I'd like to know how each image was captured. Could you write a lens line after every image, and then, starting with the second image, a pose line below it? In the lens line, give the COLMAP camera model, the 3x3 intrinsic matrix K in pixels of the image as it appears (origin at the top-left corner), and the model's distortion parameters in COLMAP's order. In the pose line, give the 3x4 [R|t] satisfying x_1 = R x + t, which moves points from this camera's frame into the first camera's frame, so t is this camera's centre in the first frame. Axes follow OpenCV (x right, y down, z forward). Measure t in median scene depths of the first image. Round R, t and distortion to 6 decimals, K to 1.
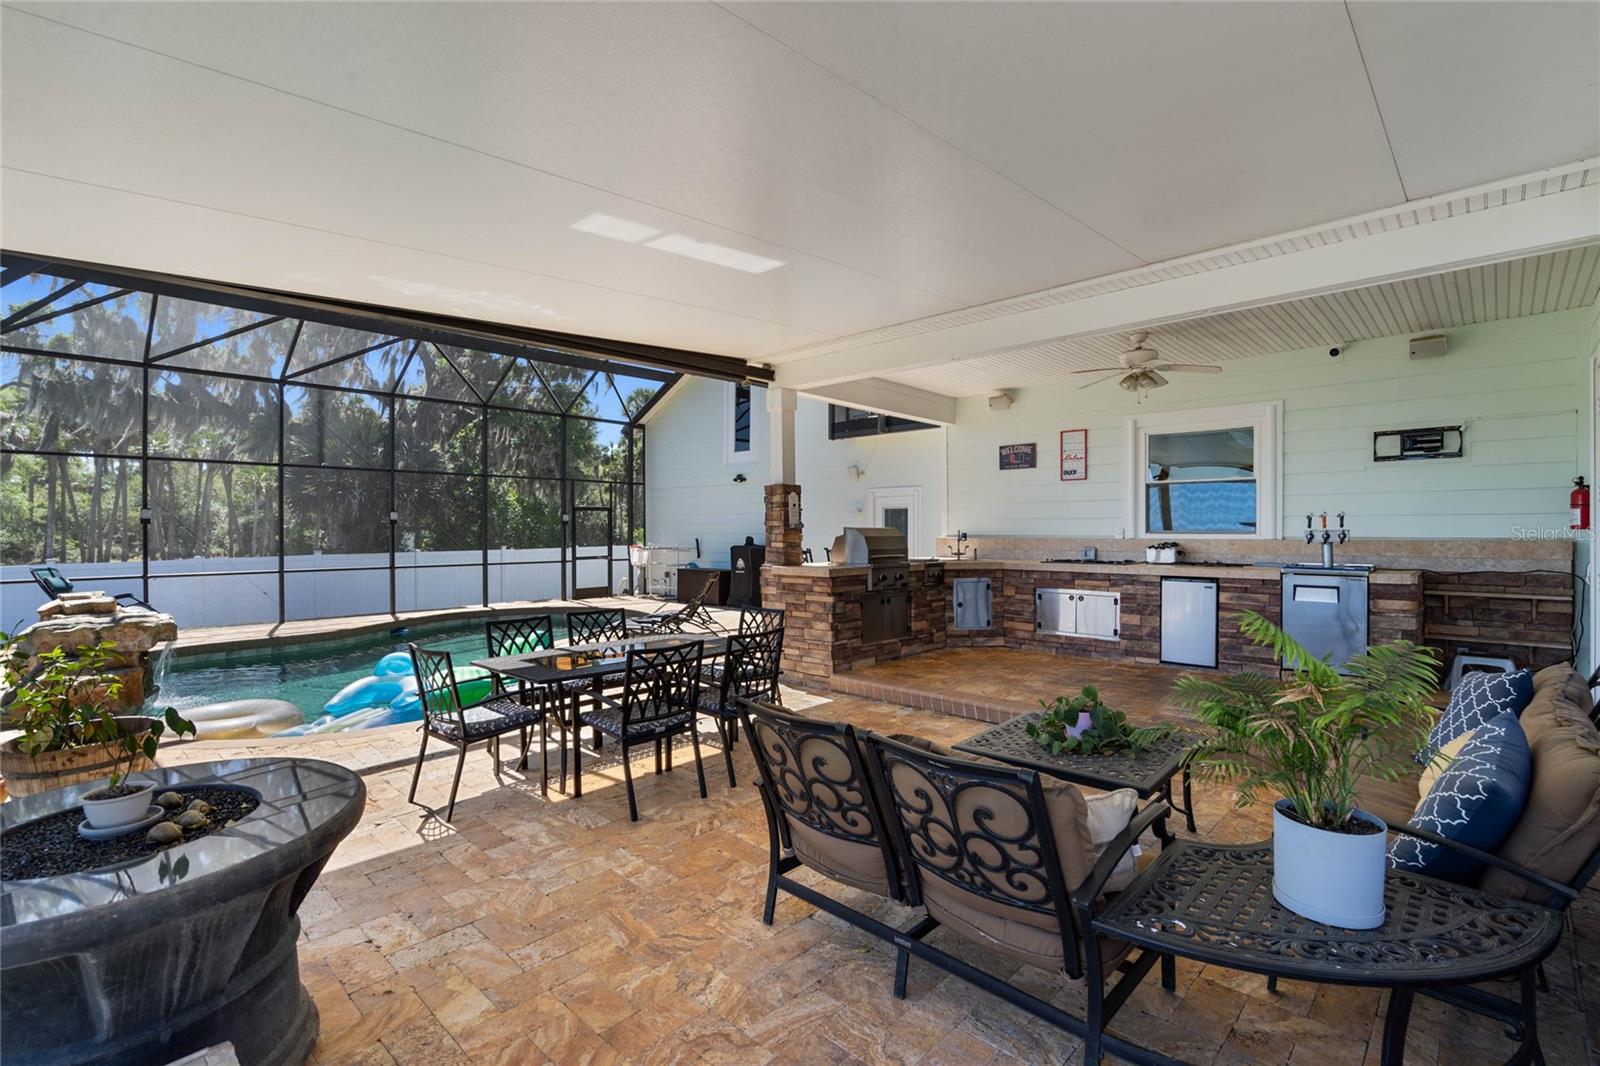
lens RADIAL K [[735.4, 0, 794.5], [0, 735.4, 527.2], [0, 0, 1]] dist [-0.005180, 0.002802]
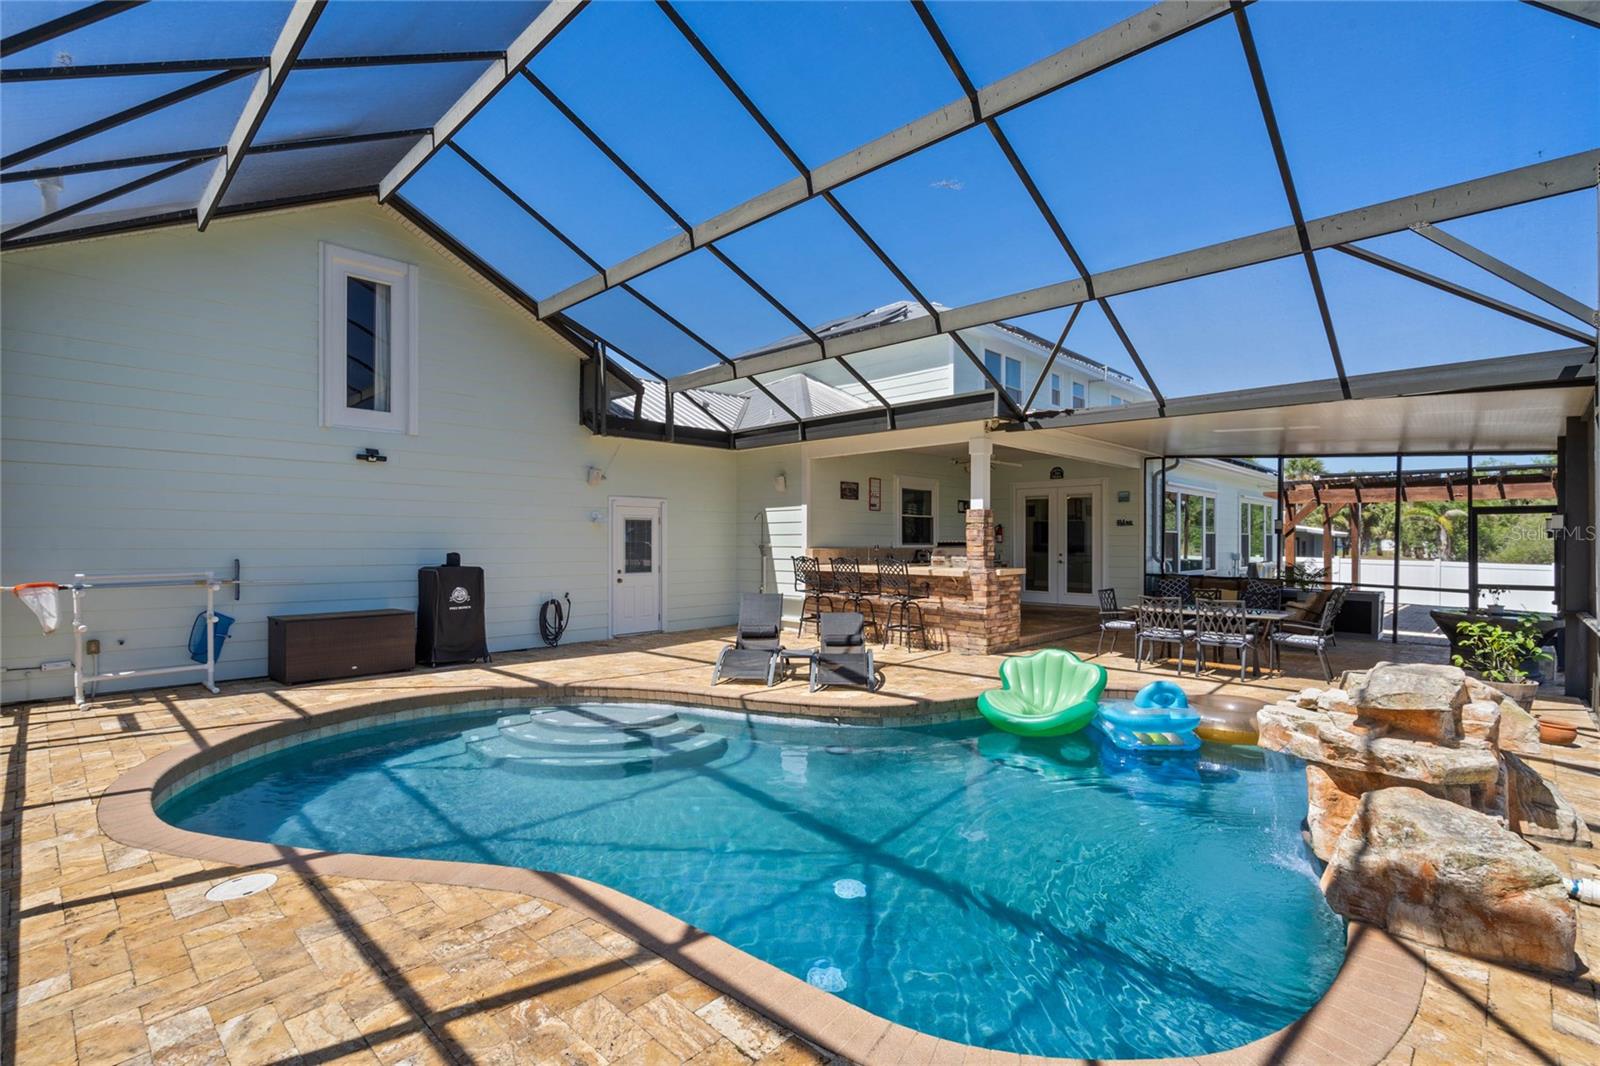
lens RADIAL K [[735.4, 0, 797.9], [0, 735.4, 536.0], [0, 0, 1]] dist [-0.005180, 0.002802]
pose [[-0.028098, 0.009306, 0.999562, -1.320543], [-0.003786, 0.999949, -0.009416, 0.004784], [-0.999598, -0.004048, -0.028062, 1.365356]]
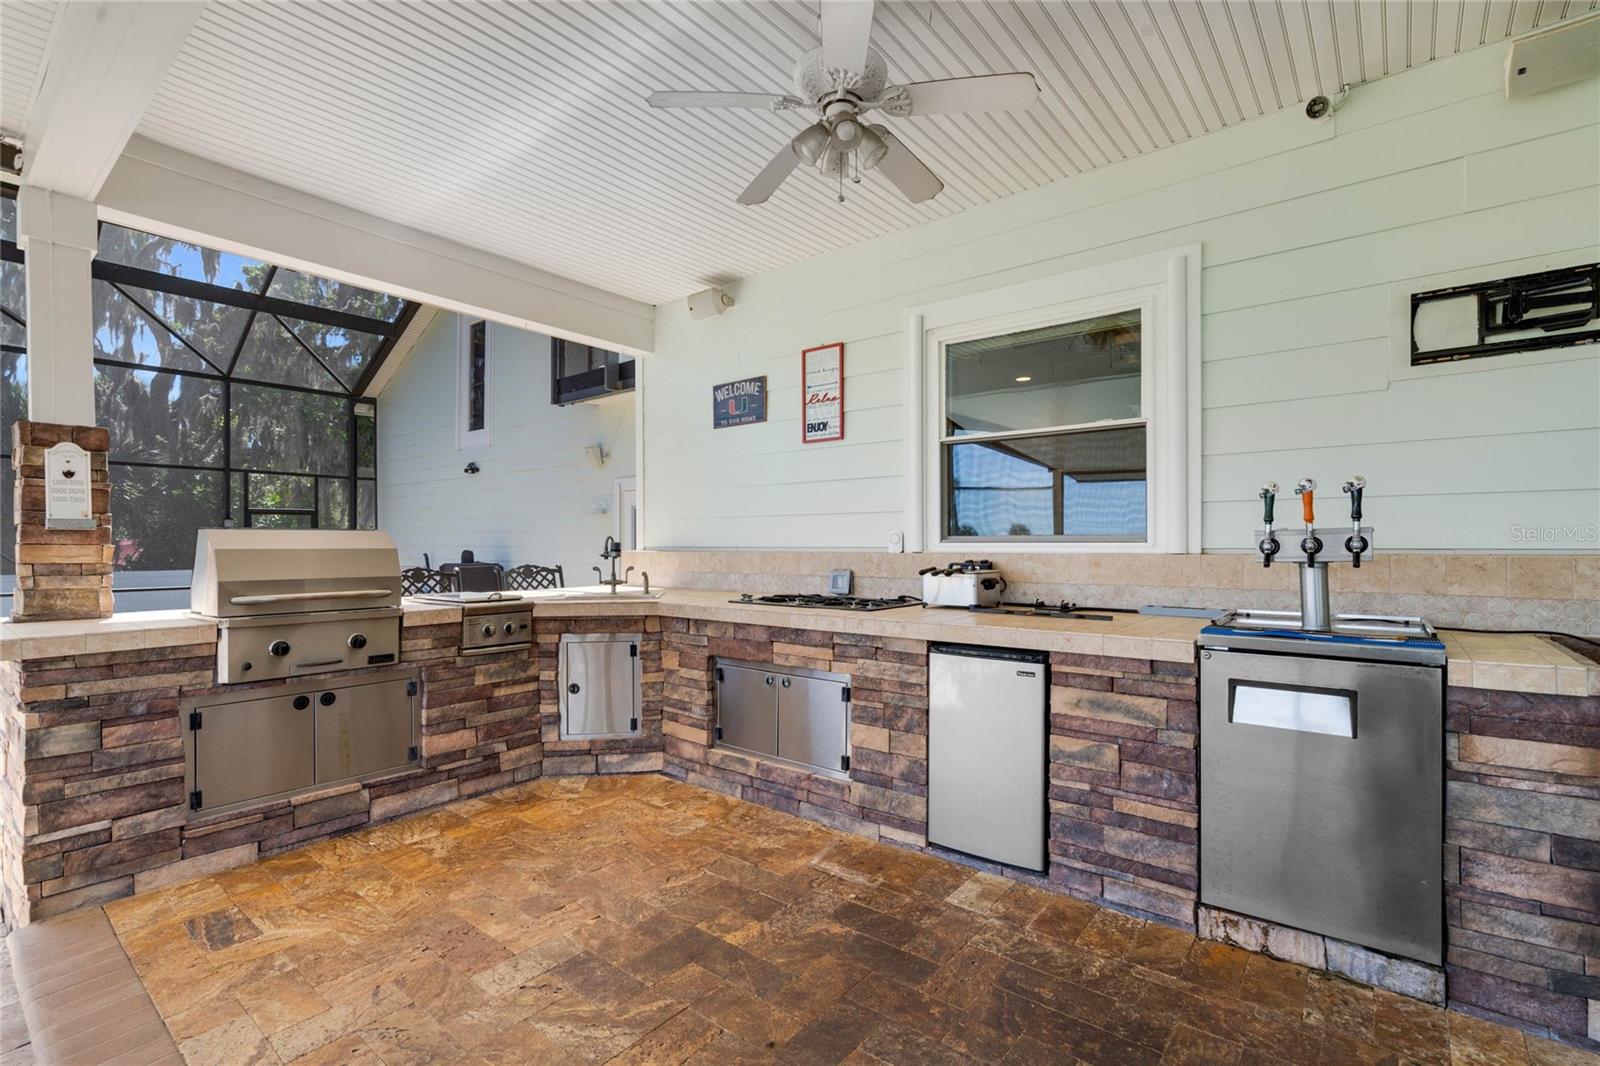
lens RADIAL K [[735.4, 0, 796.1], [0, 735.4, 537.8], [0, 0, 1]] dist [-0.005180, 0.002802]
pose [[0.996865, -0.000250, 0.079121, 0.362588], [0.000615, 0.999989, -0.004586, 0.008103], [-0.079119, 0.004621, 0.996854, 0.542452]]
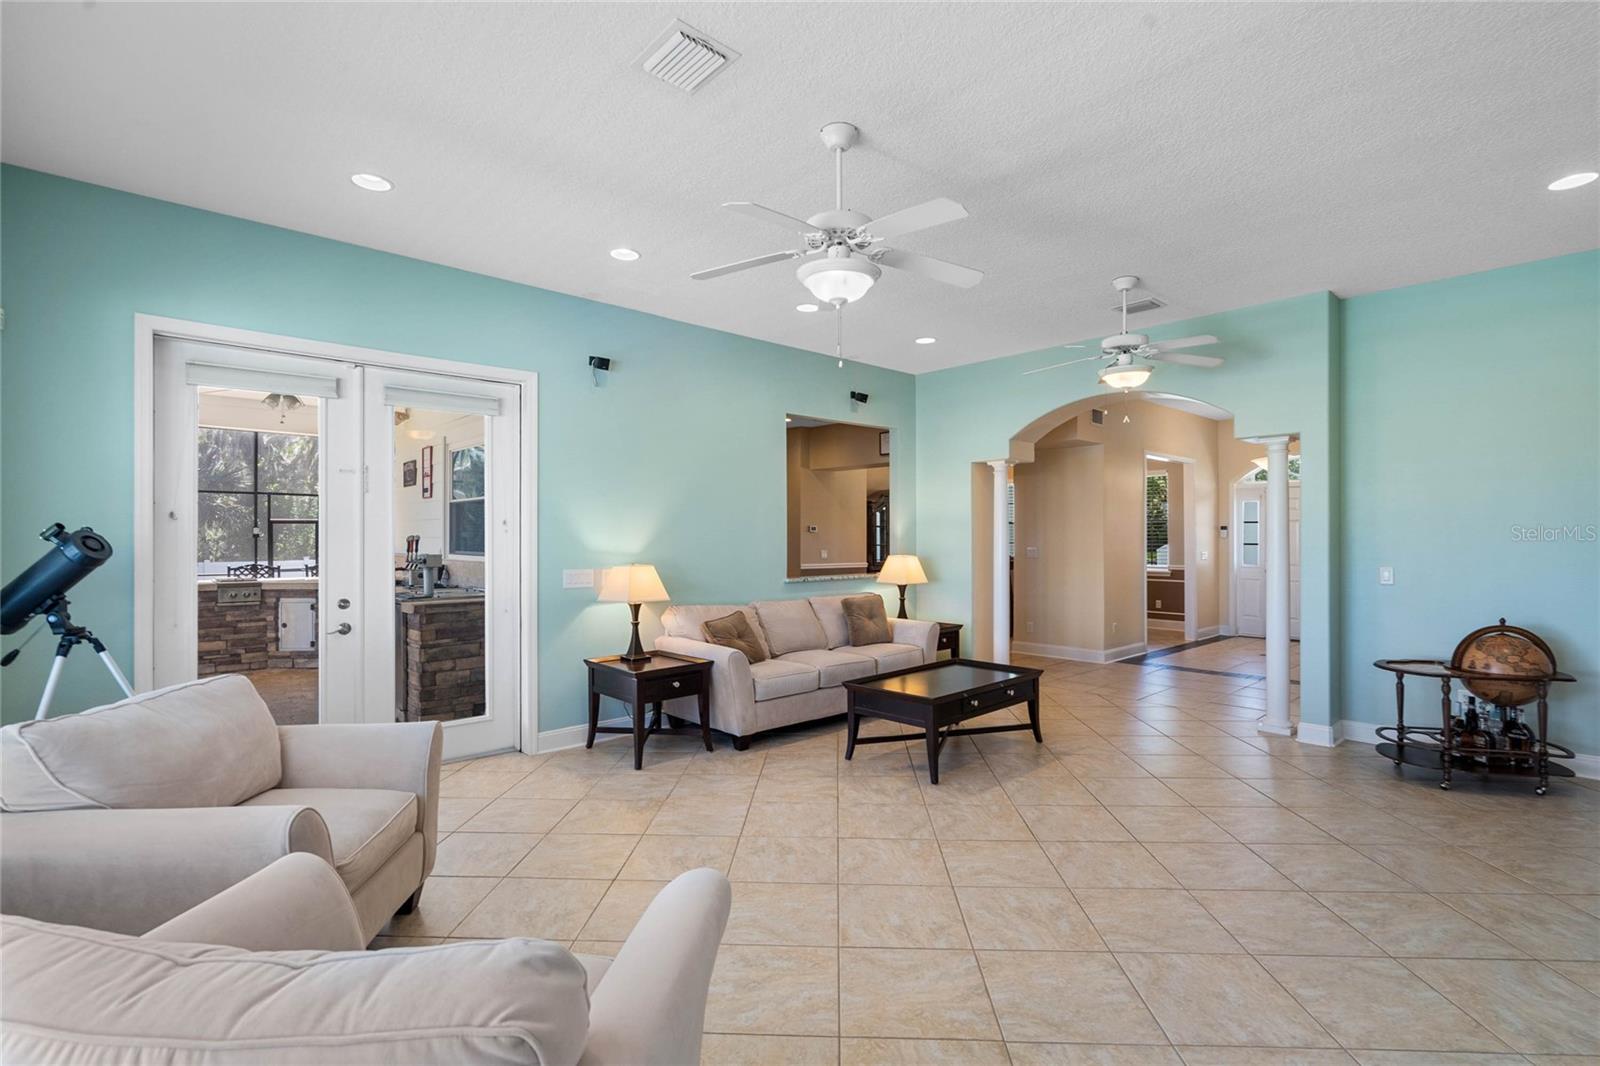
lens RADIAL K [[735.4, 0, 800.3], [0, 735.4, 537.2], [0, 0, 1]] dist [-0.005180, 0.002802]
pose [[0.997876, 0.003764, -0.065032, 1.062182], [-0.003638, 0.999991, 0.002056, -0.018314], [0.065039, -0.001815, 0.997881, 0.070098]]
